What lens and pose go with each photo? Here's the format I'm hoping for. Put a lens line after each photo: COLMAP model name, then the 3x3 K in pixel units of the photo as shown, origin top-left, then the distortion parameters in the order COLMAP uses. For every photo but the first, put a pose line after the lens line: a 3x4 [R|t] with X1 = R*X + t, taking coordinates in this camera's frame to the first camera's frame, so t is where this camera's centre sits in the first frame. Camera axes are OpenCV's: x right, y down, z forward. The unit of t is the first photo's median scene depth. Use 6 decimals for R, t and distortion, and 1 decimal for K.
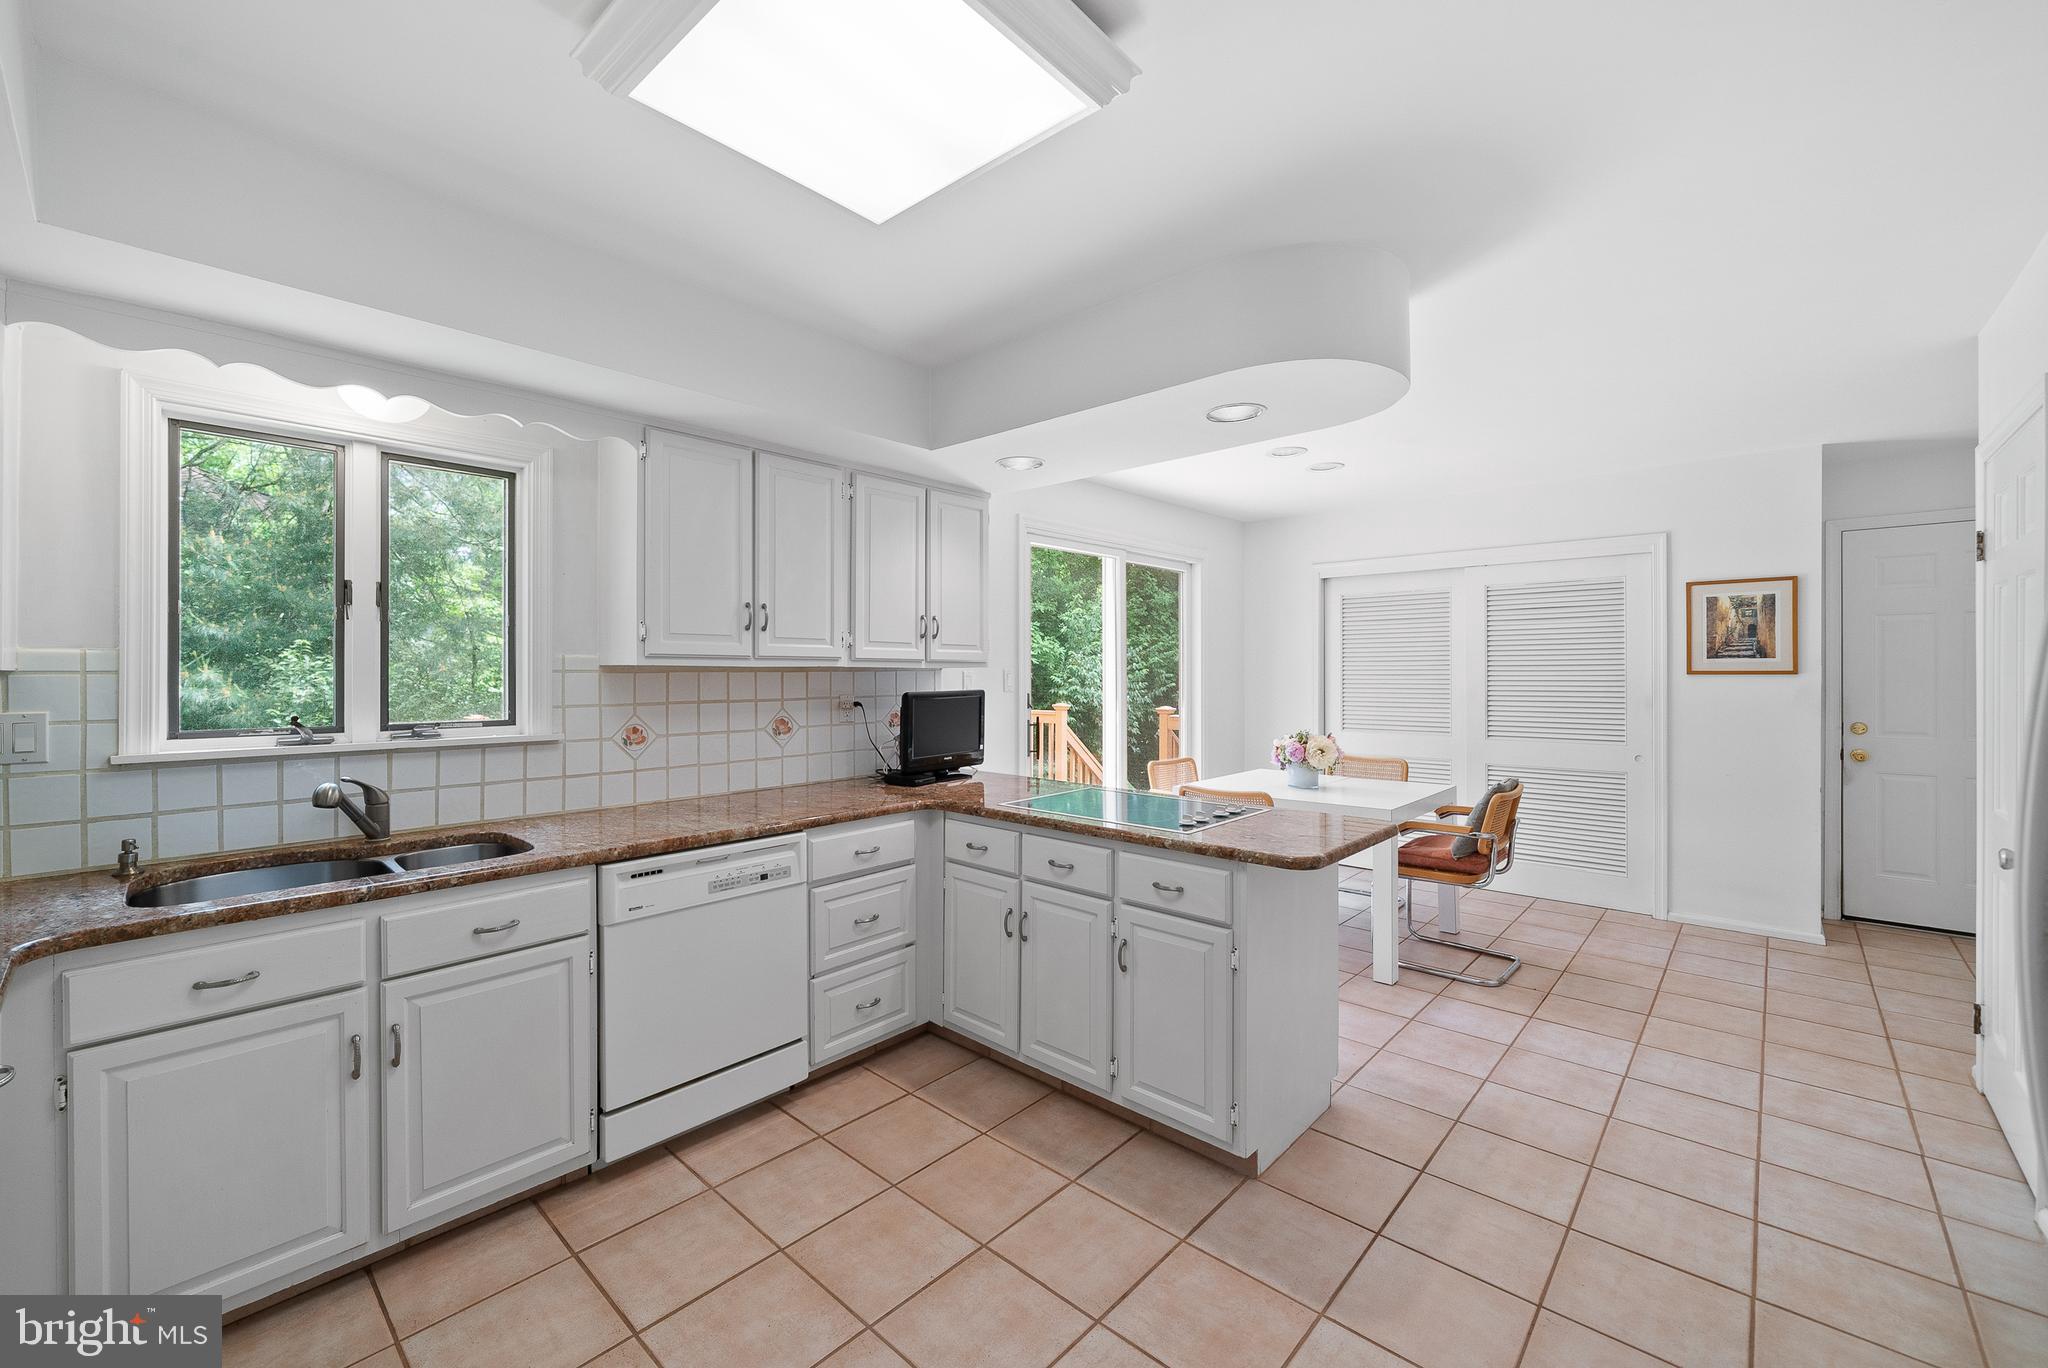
lens RADIAL K [[817.0, 0, 1018.0], [0, 817.0, 670.2], [0, 0, 1]] dist [0.000609, -0.000187]
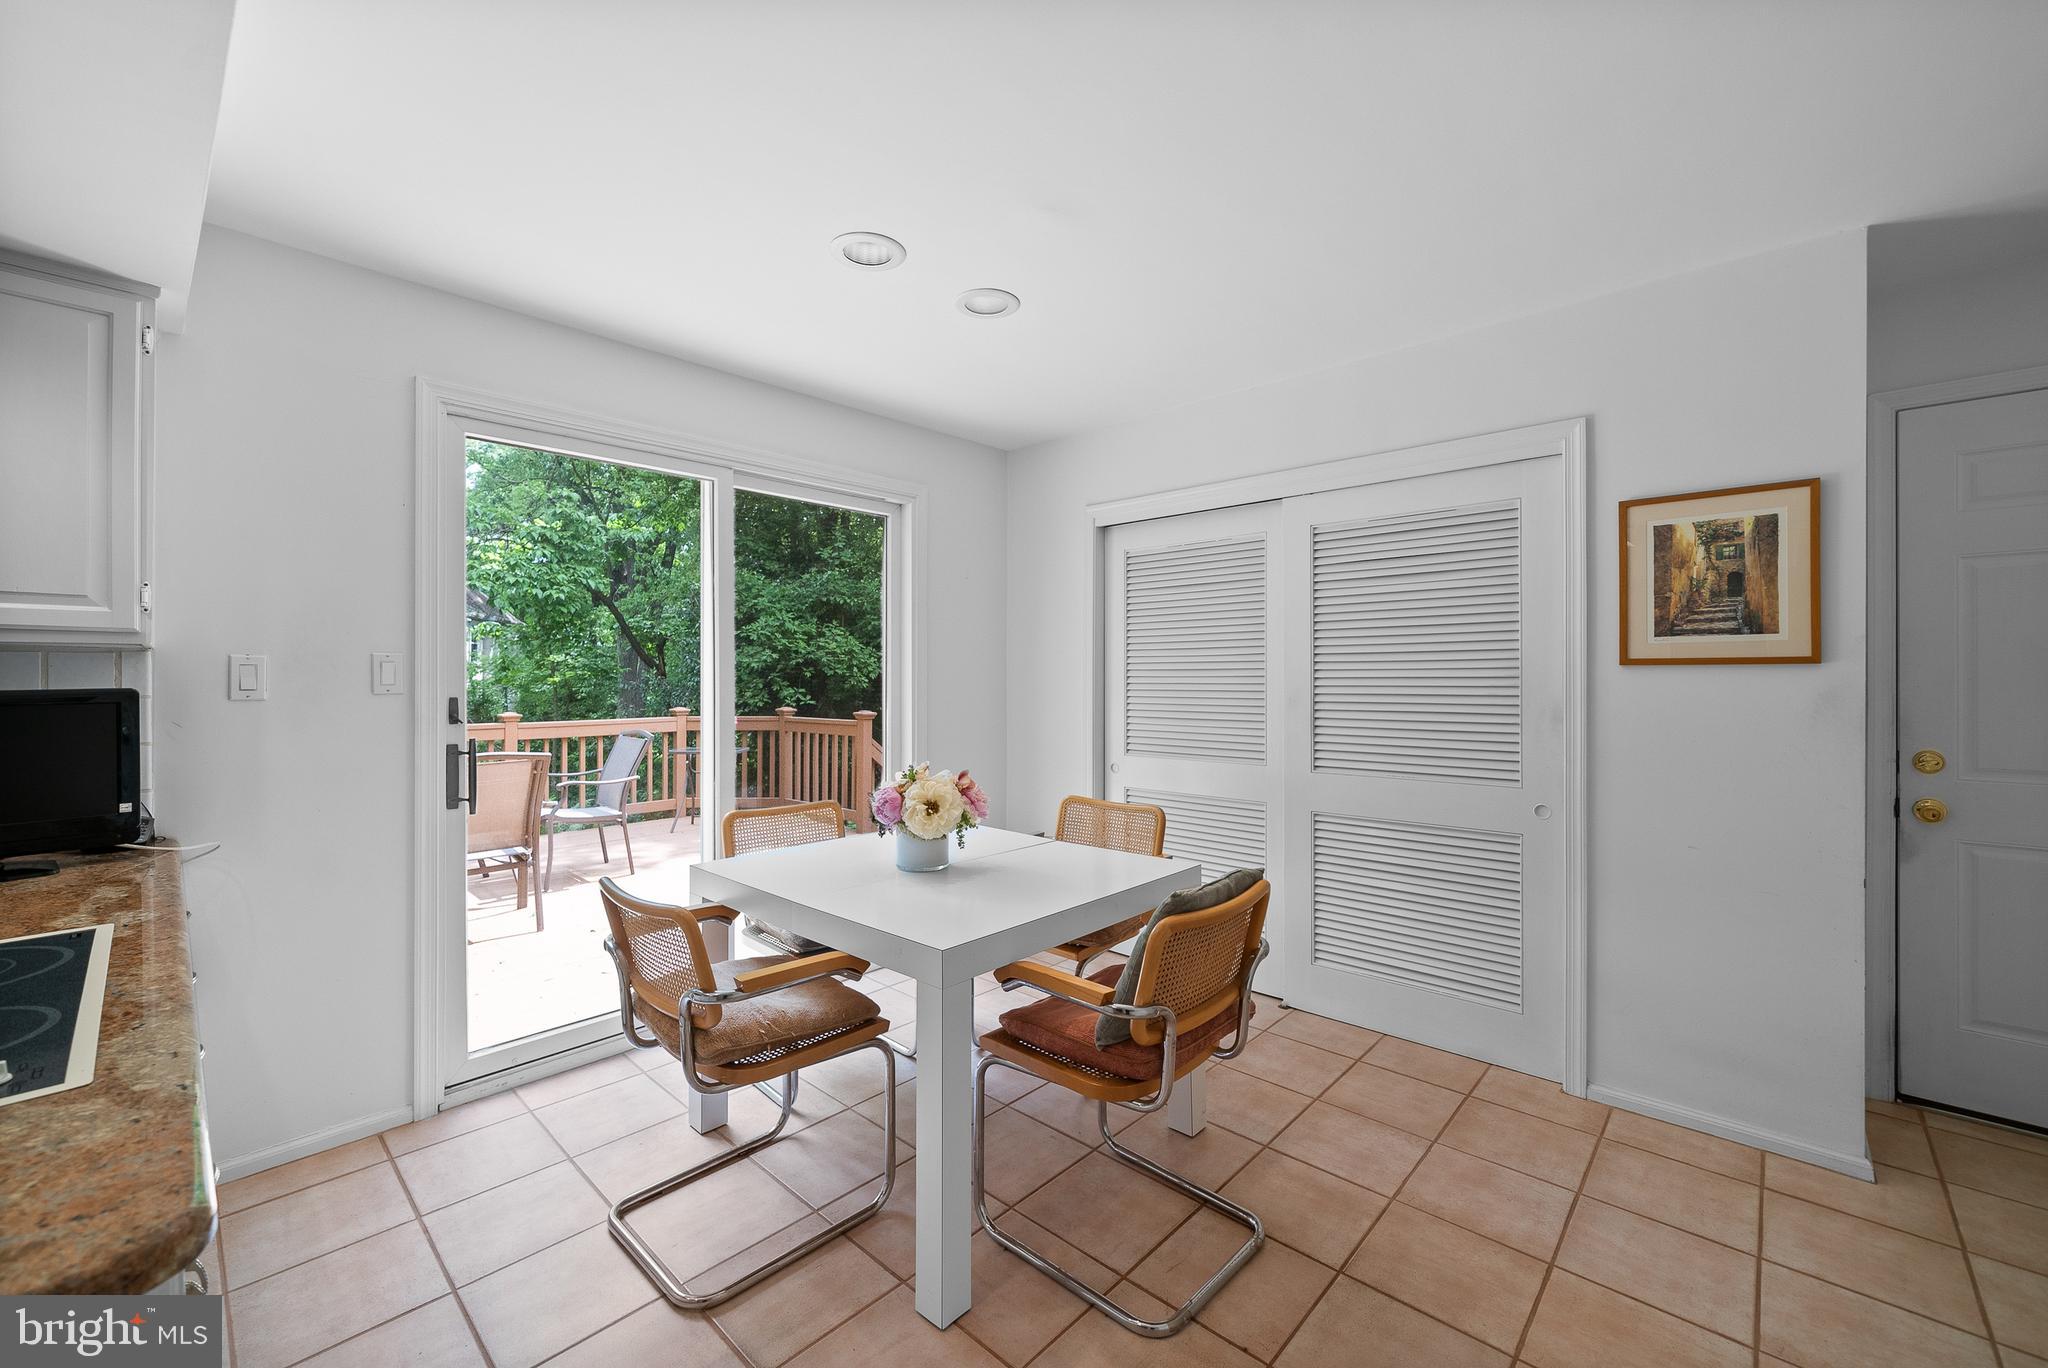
lens RADIAL K [[817.0, 0, 1013.4], [0, 817.0, 674.4], [0, 0, 1]] dist [0.000609, -0.000187]
pose [[0.999978, 0.001147, -0.006489, 0.414415], [-0.001147, 0.999999, 0.000047, 0.012119], [0.006489, -0.000040, 0.999979, 0.445402]]
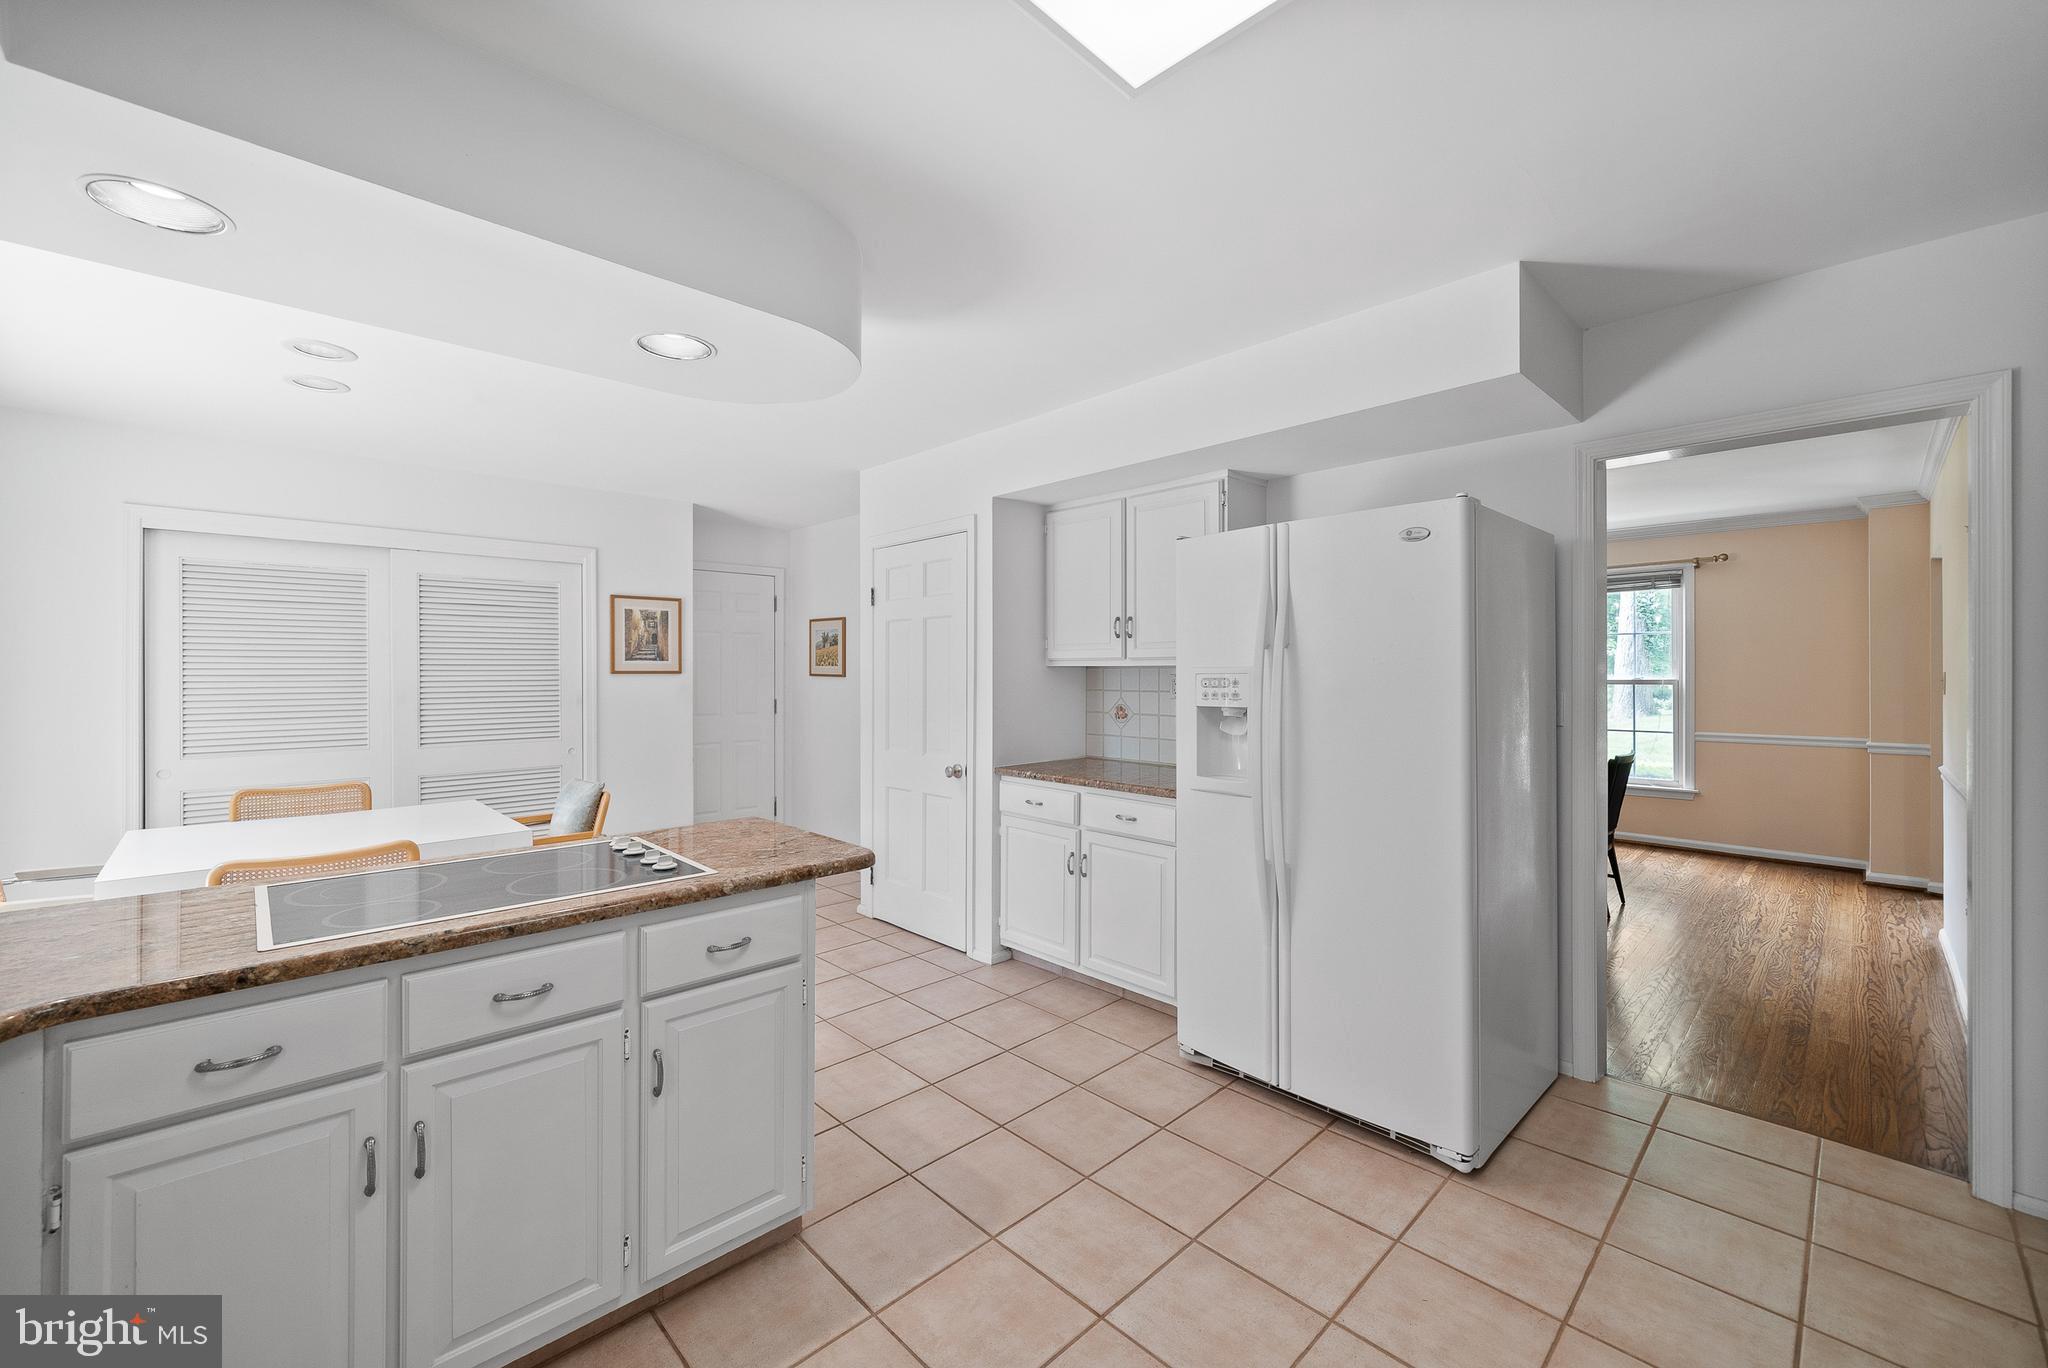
lens RADIAL K [[817.0, 0, 1004.8], [0, 817.0, 673.3], [0, 0, 1]] dist [0.000609, -0.000187]
pose [[0.076652, 0.000925, 0.997057, -0.302380], [-0.001149, 0.999999, -0.000839, 0.004750], [-0.997057, -0.001081, 0.076653, 0.362053]]
